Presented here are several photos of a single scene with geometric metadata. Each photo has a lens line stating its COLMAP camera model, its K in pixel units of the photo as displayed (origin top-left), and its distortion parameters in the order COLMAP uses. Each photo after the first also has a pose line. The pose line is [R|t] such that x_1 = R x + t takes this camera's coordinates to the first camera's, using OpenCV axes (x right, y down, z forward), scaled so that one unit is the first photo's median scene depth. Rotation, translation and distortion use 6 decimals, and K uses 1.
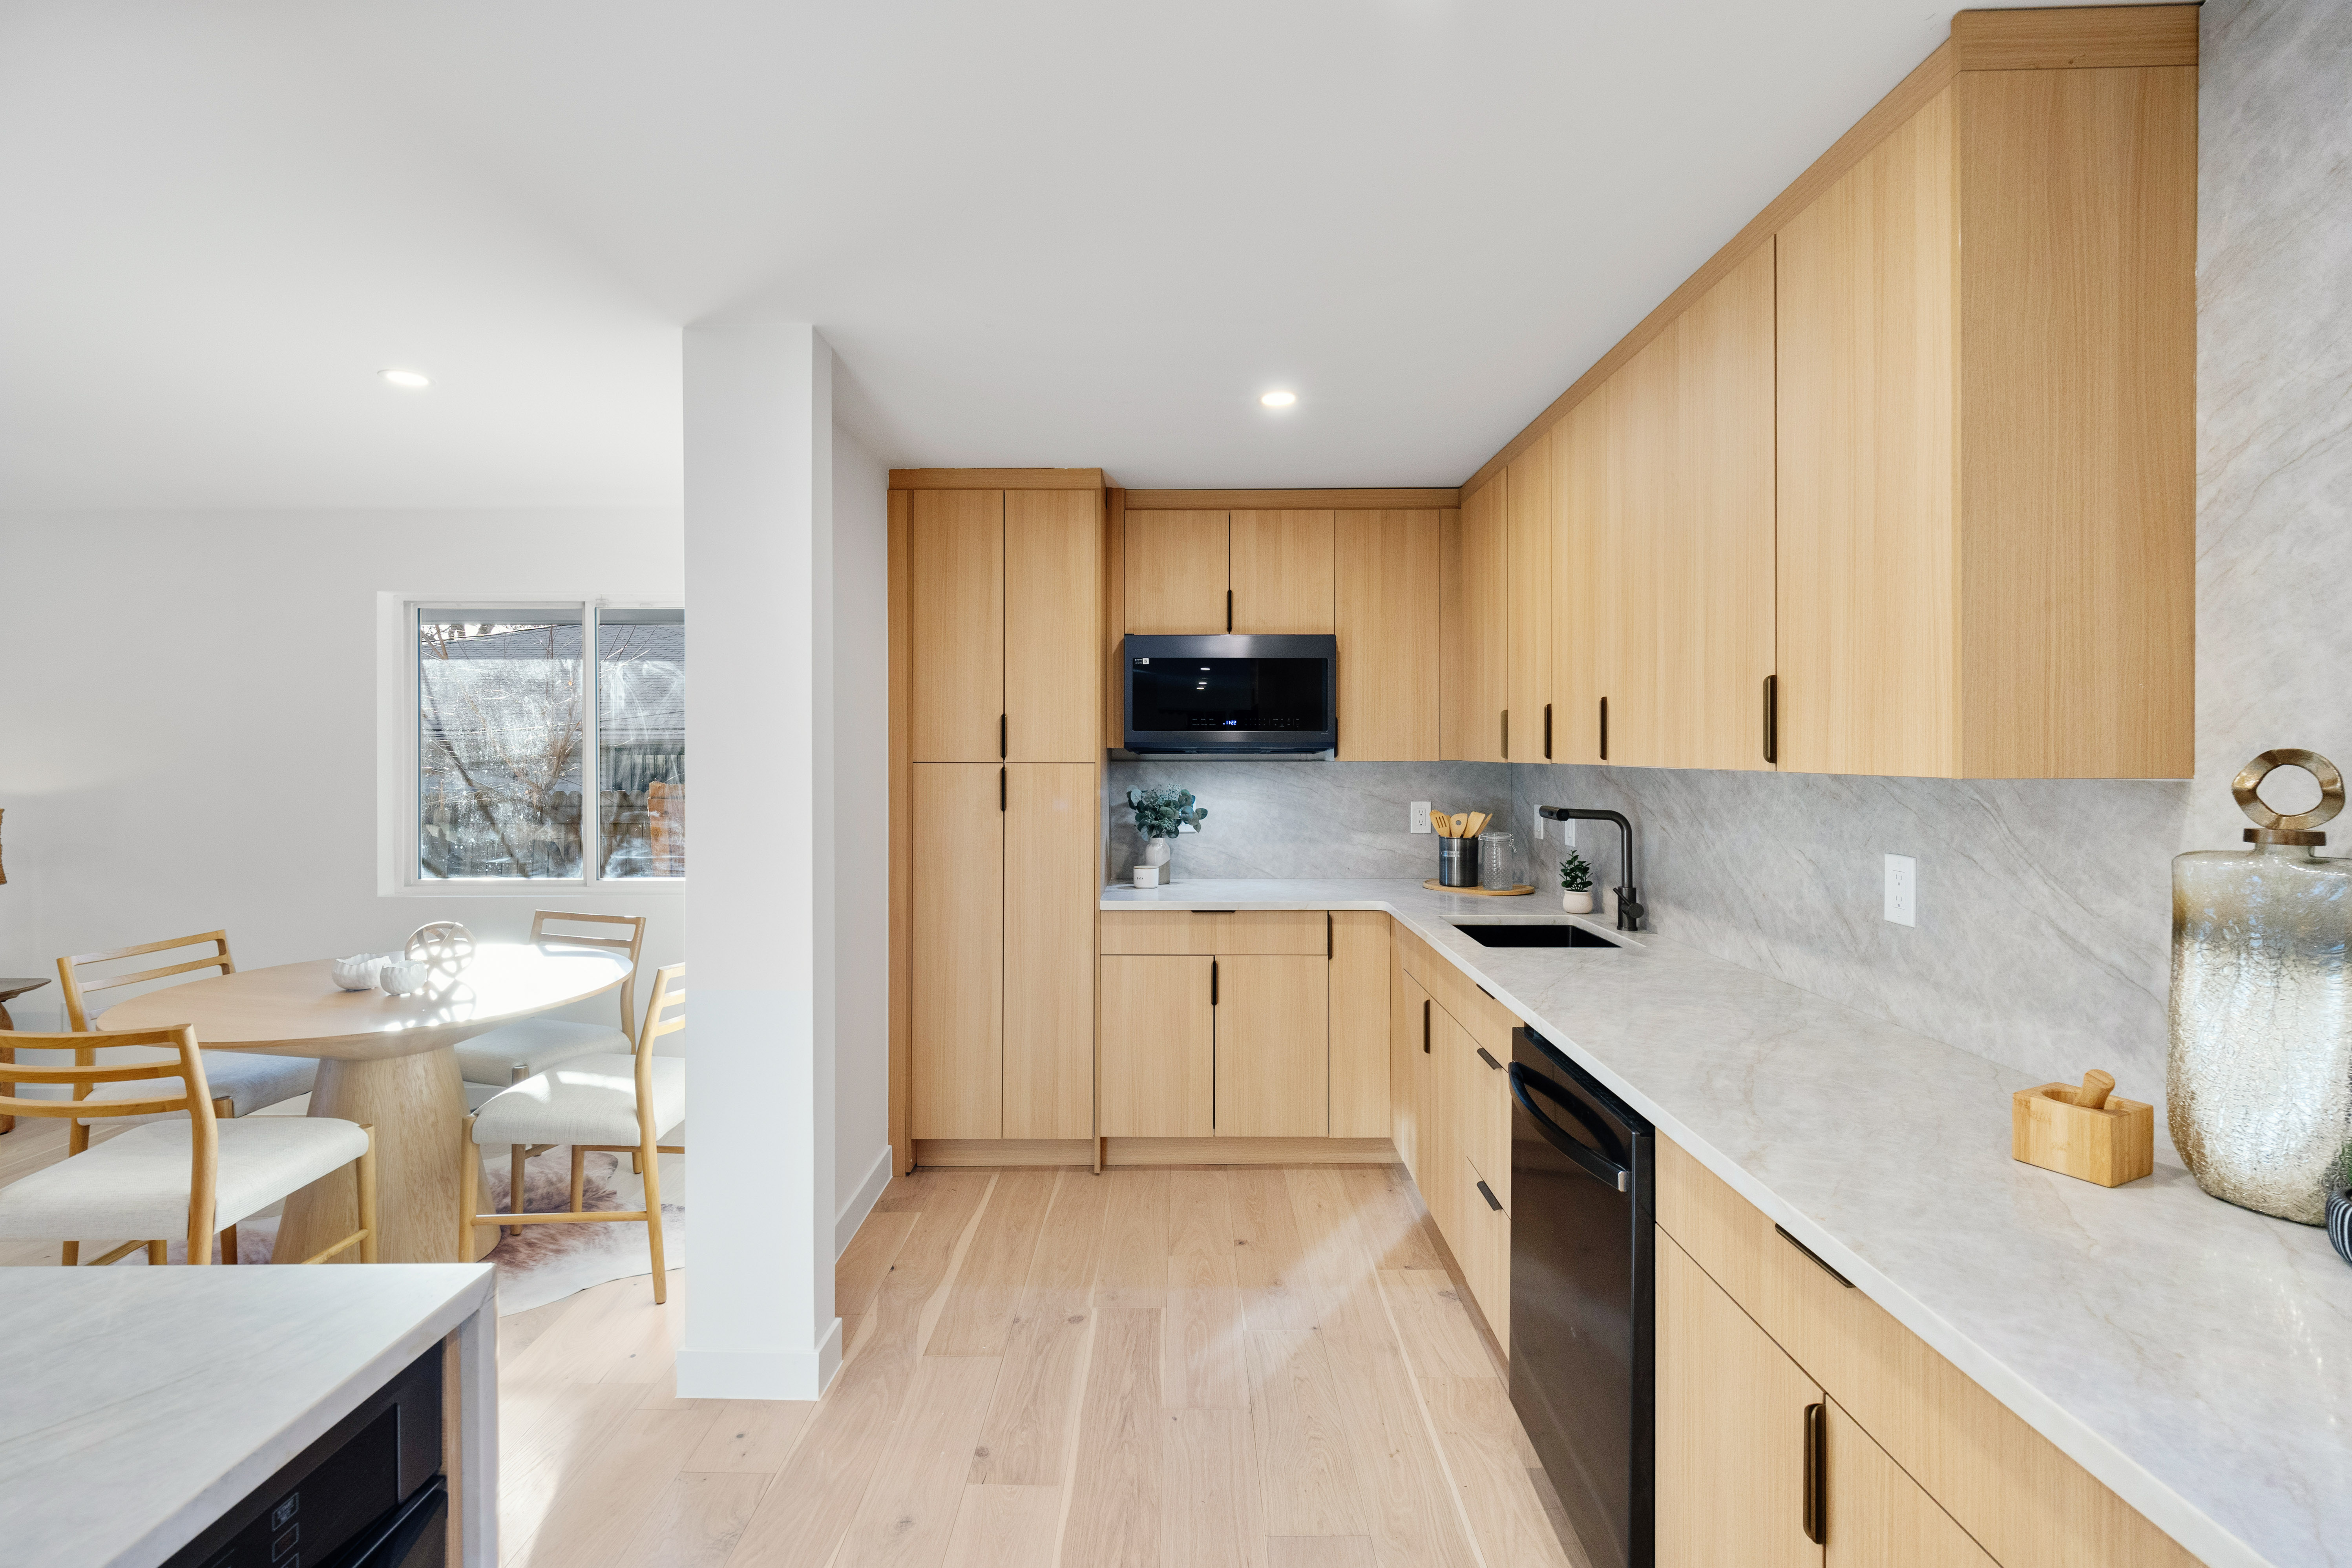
lens RADIAL K [[1072.6, 0, 1170.5], [0, 1072.6, 759.1], [0, 0, 1]] dist [0.002618, -0.000023]
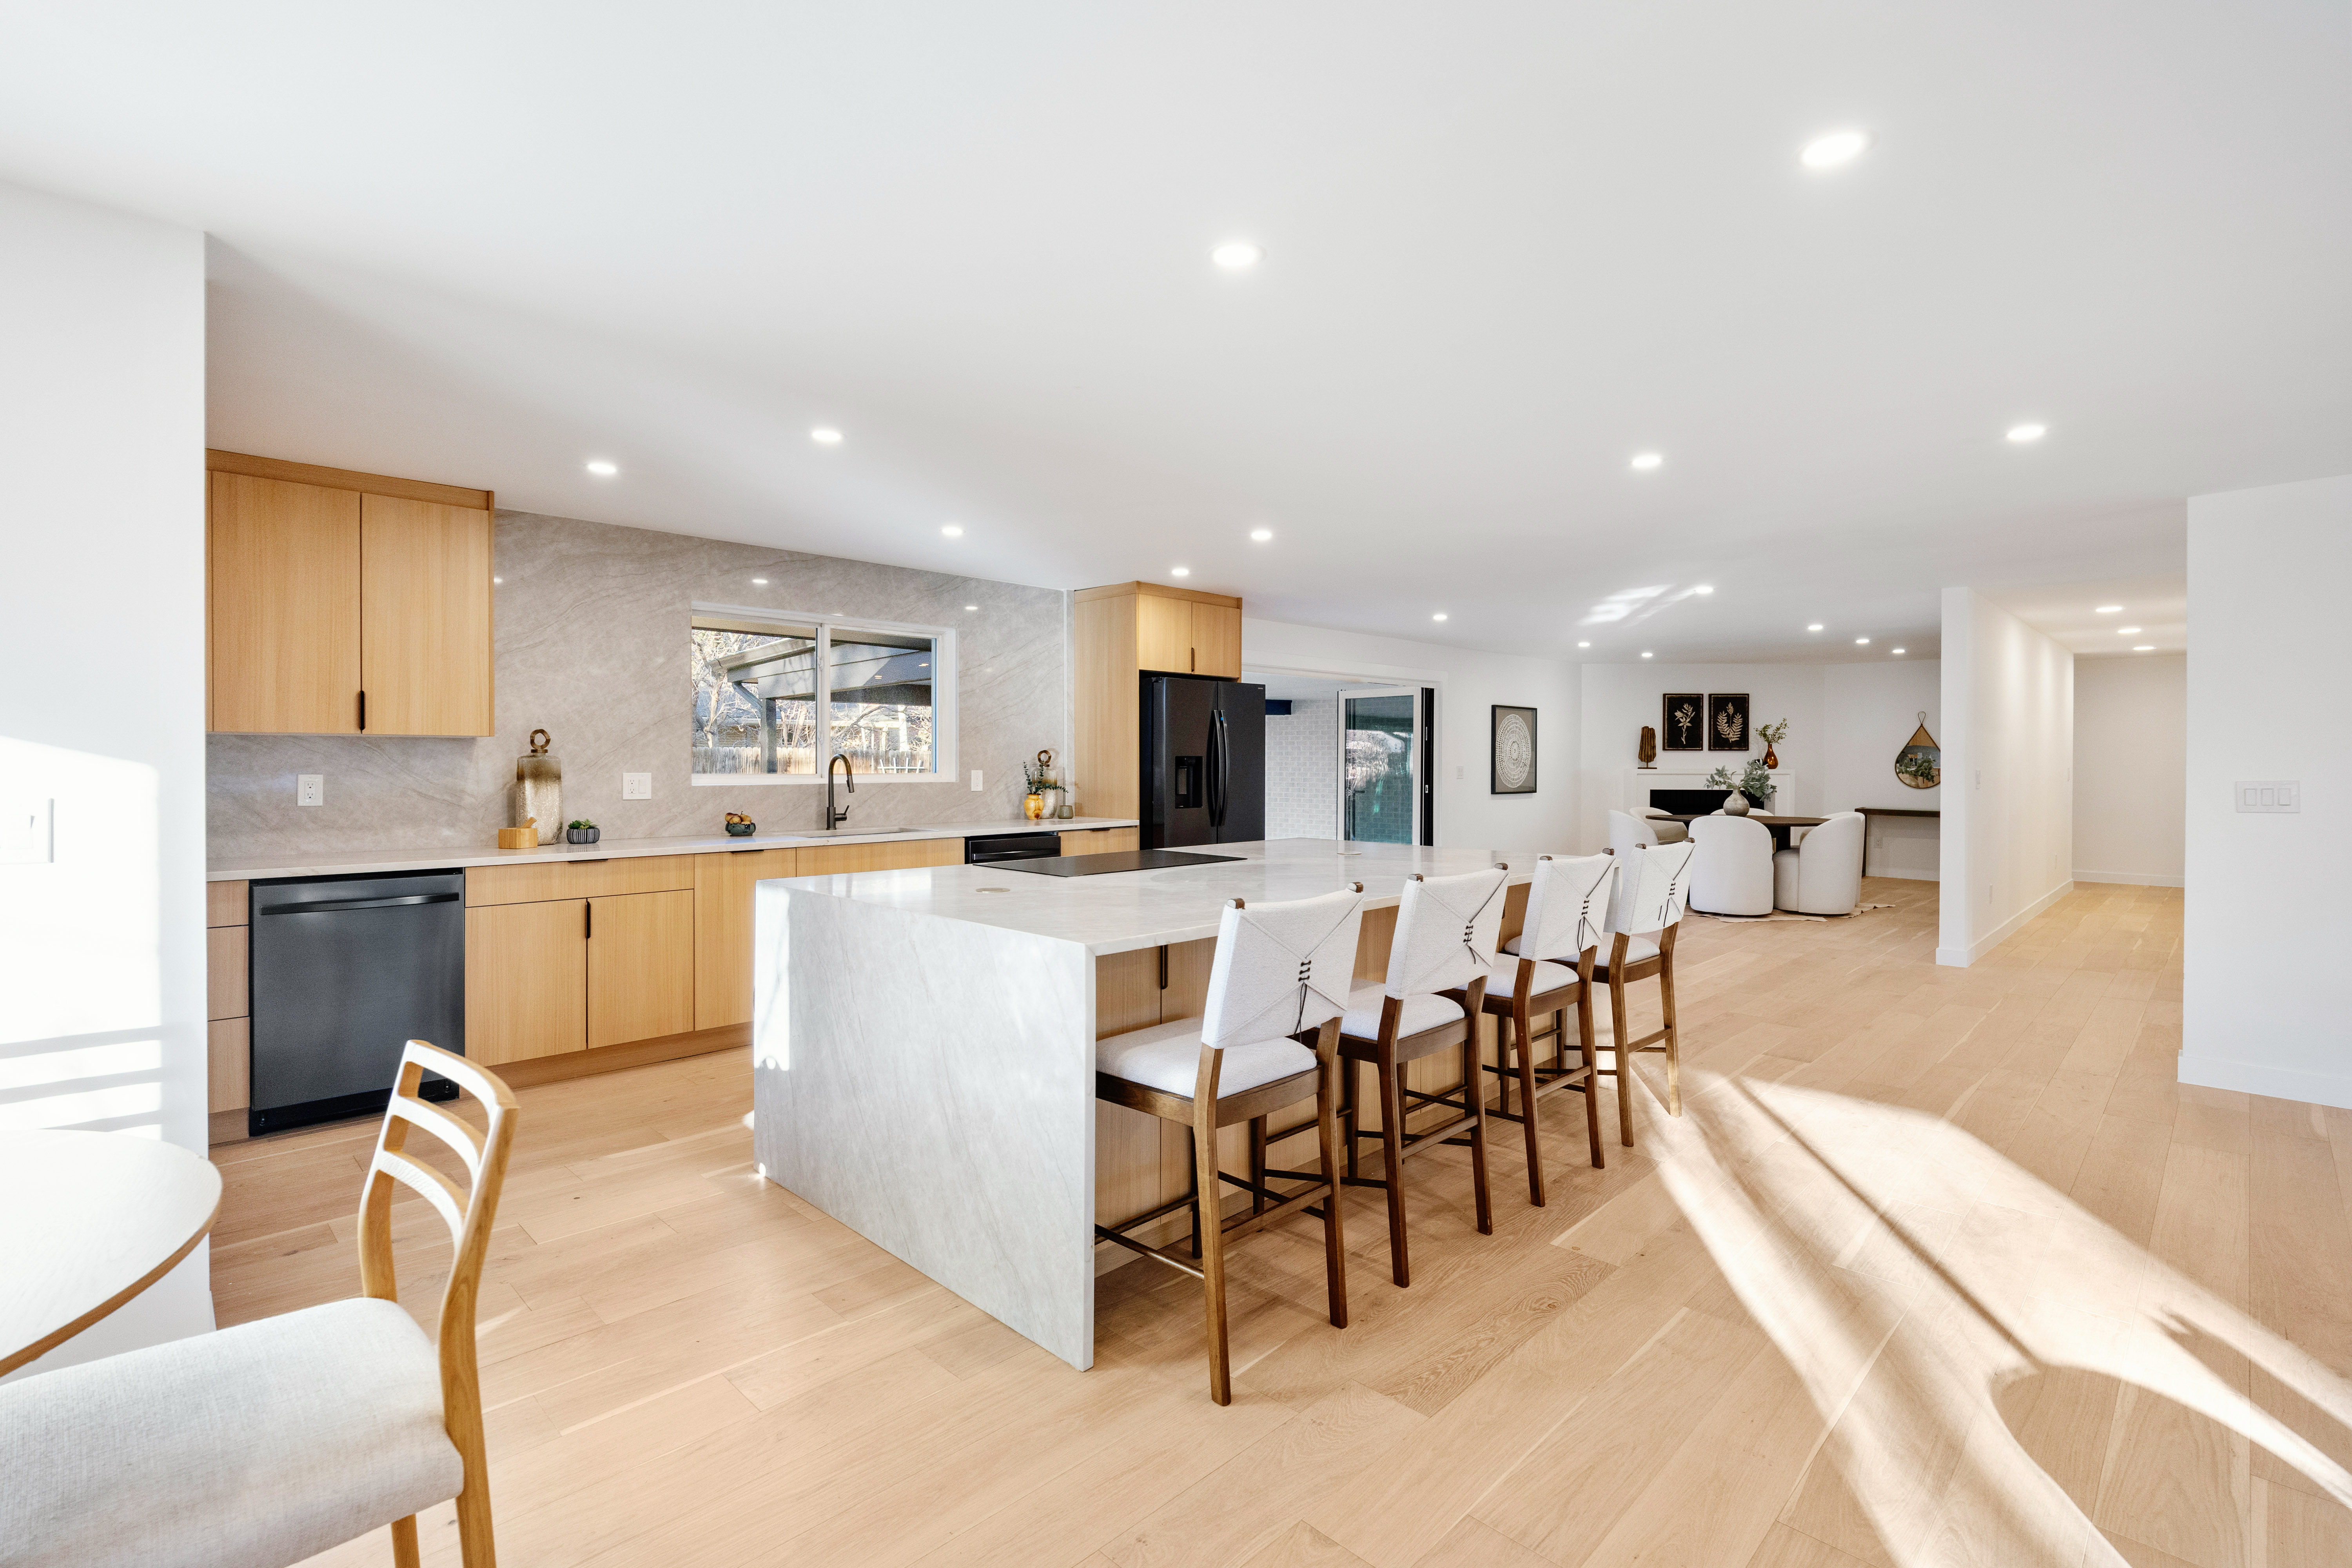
lens RADIAL K [[1072.6, 0, 1176.2], [0, 1072.6, 772.5], [0, 0, 1]] dist [0.002618, -0.000023]
pose [[-0.706021, -0.007829, 0.708148, -2.350269], [0.002903, 0.999899, 0.013948, 0.070126], [-0.708185, 0.011904, -0.705926, 1.468738]]
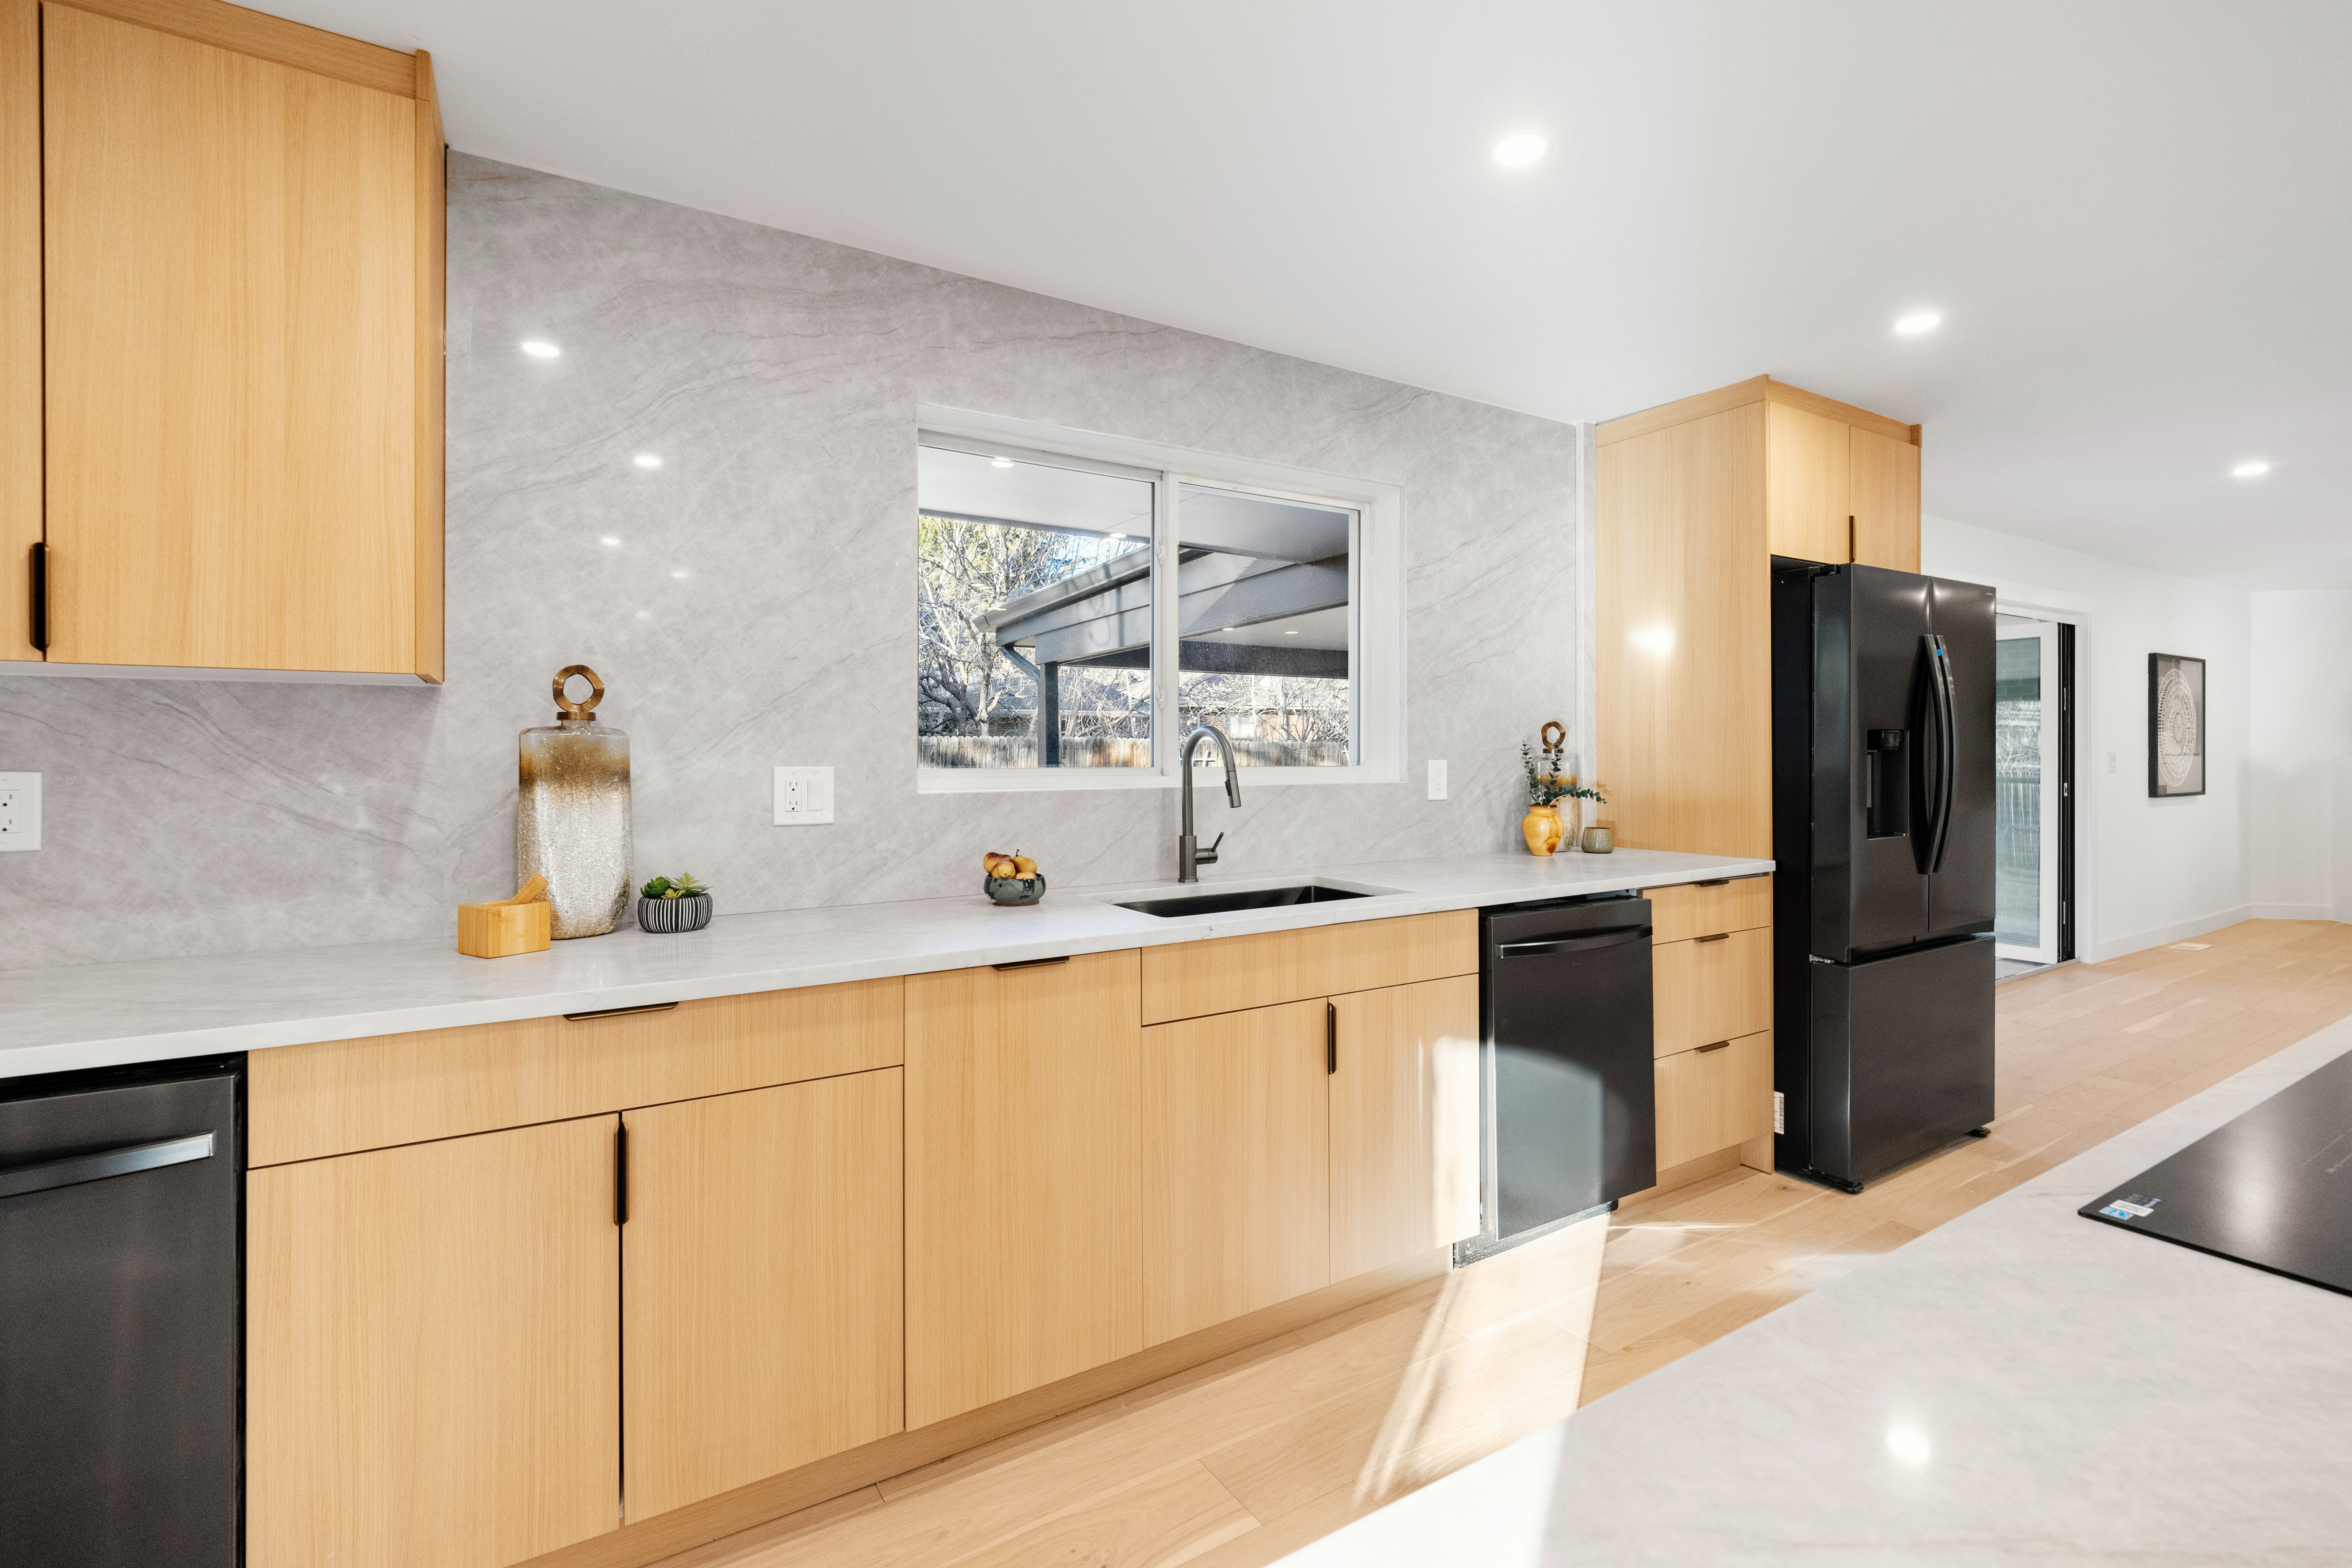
lens RADIAL K [[1072.6, 0, 1184.8], [0, 1072.6, 747.8], [0, 0, 1]] dist [0.002618, -0.000023]
pose [[-0.531324, 0.007189, 0.847138, -0.626211], [0.008704, 0.999958, -0.003027, 0.093026], [-0.847124, 0.005765, -0.531364, 0.750621]]
